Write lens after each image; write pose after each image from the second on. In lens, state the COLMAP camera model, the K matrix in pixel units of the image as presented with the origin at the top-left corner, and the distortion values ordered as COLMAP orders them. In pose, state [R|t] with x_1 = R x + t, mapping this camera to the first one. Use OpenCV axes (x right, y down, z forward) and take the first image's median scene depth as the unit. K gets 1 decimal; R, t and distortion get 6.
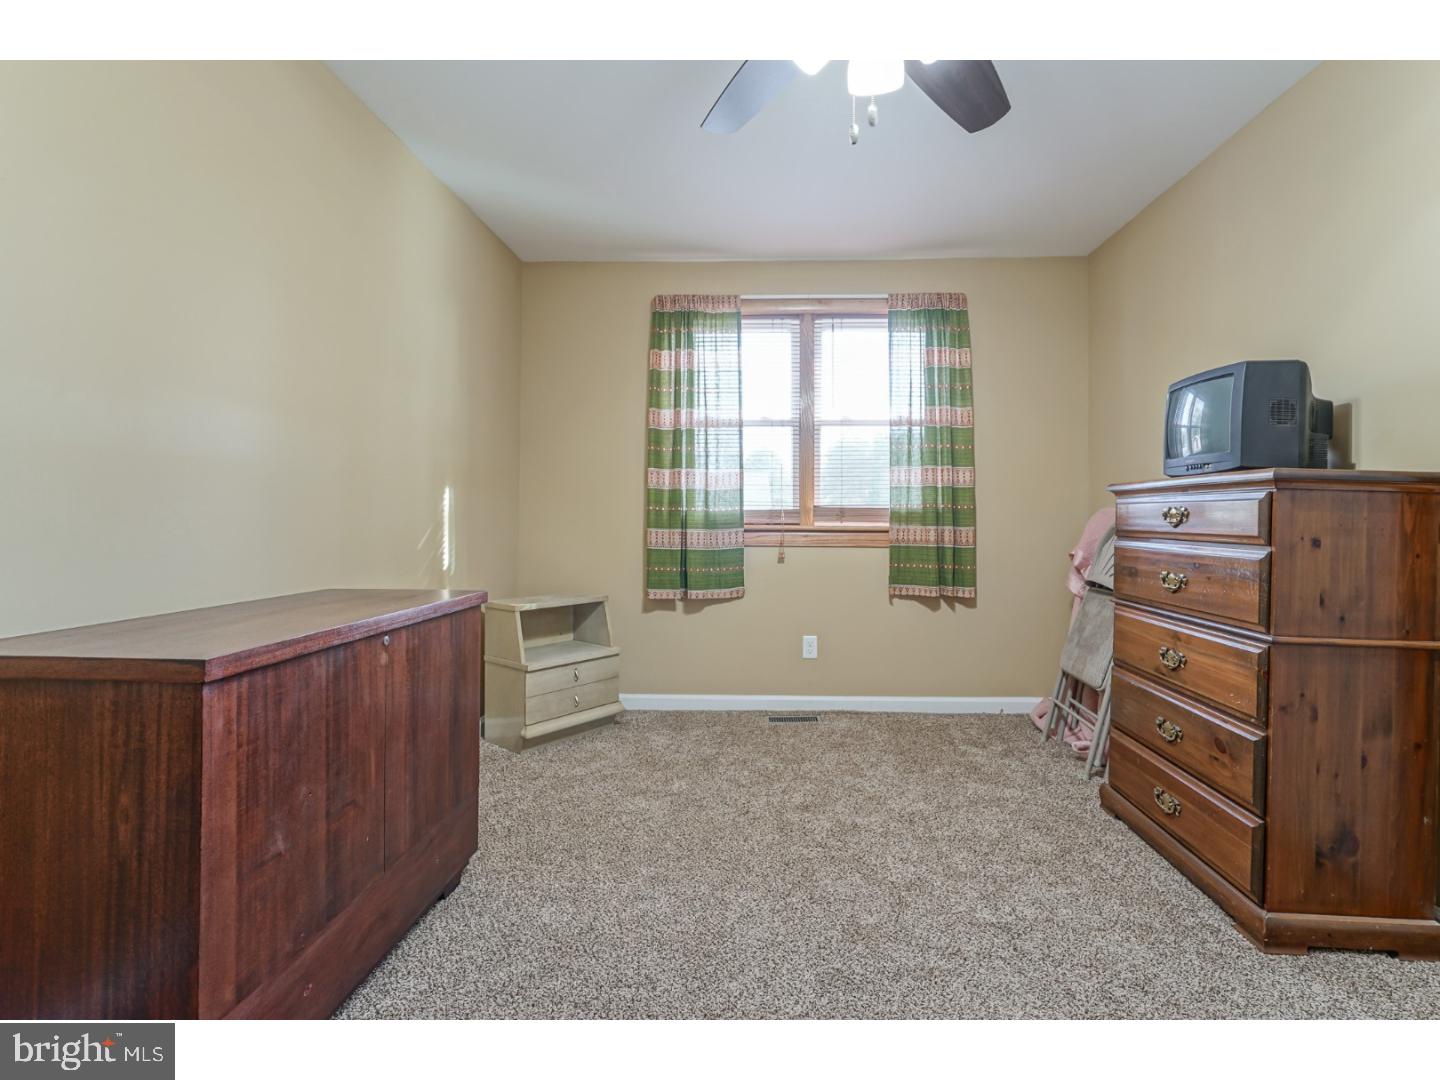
lens RADIAL K [[652.1, 0, 723.0], [0, 652.1, 532.4], [0, 0, 1]] dist [-0.002711, -0.000104]
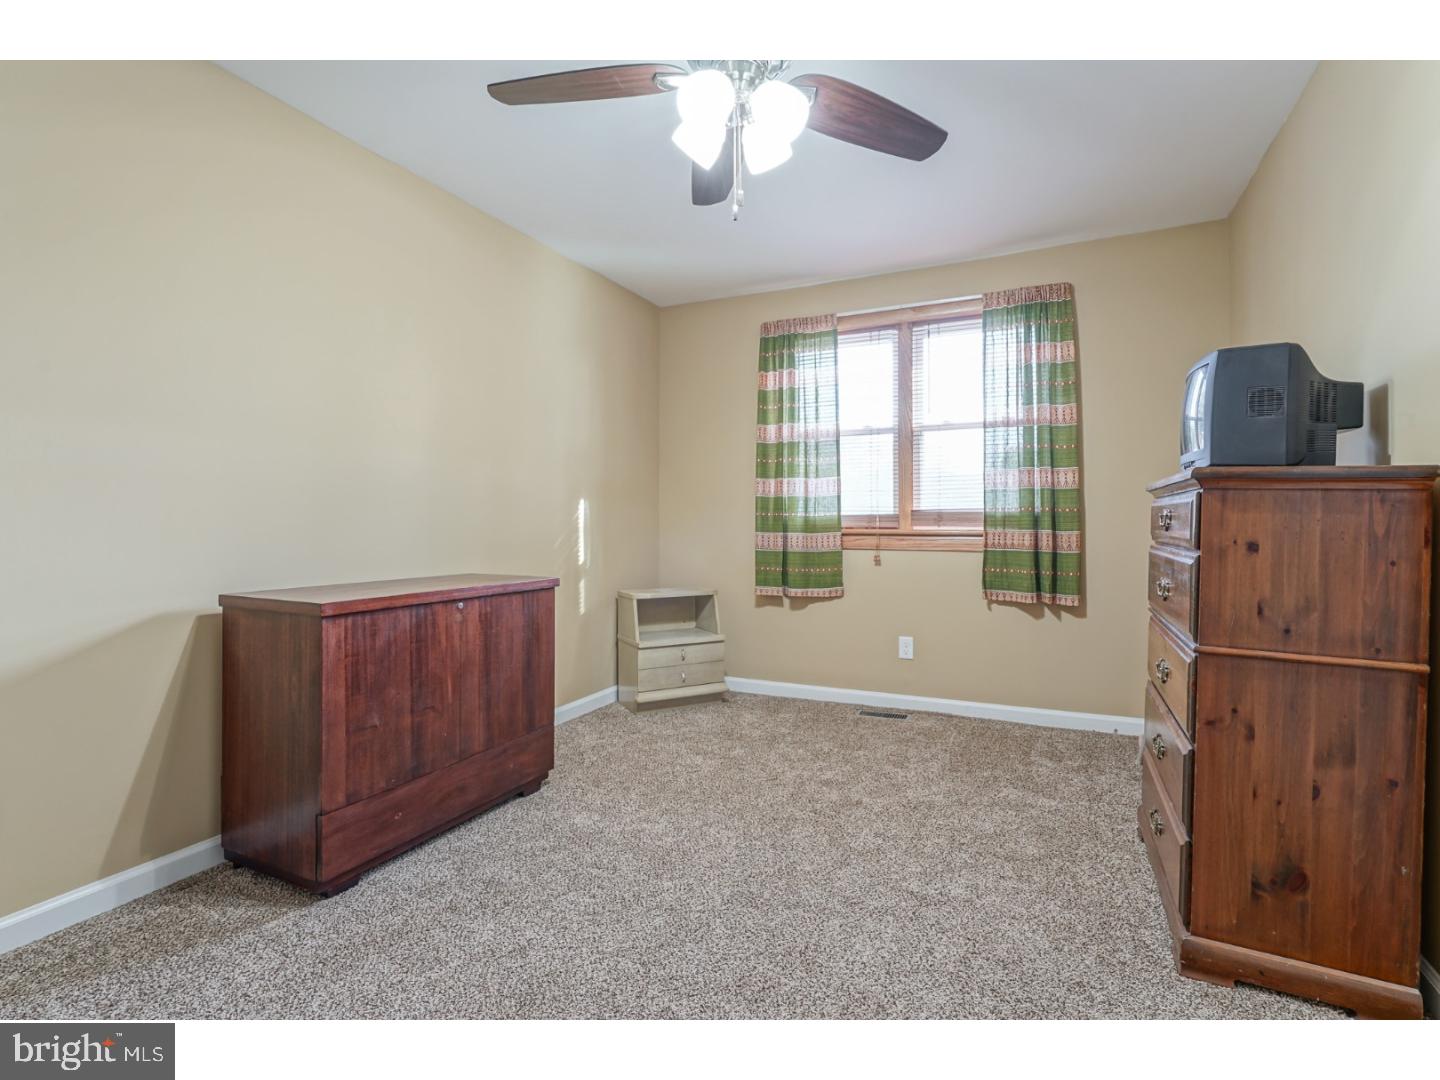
lens RADIAL K [[652.4, 0, 711.9], [0, 652.4, 545.5], [0, 0, 1]] dist [-0.004094, 0.001513]
pose [[0.921220, 0.009129, -0.388935, 0.286007], [-0.004238, 0.999901, 0.013432, 0.002486], [0.389019, -0.010725, 0.921167, -0.073471]]
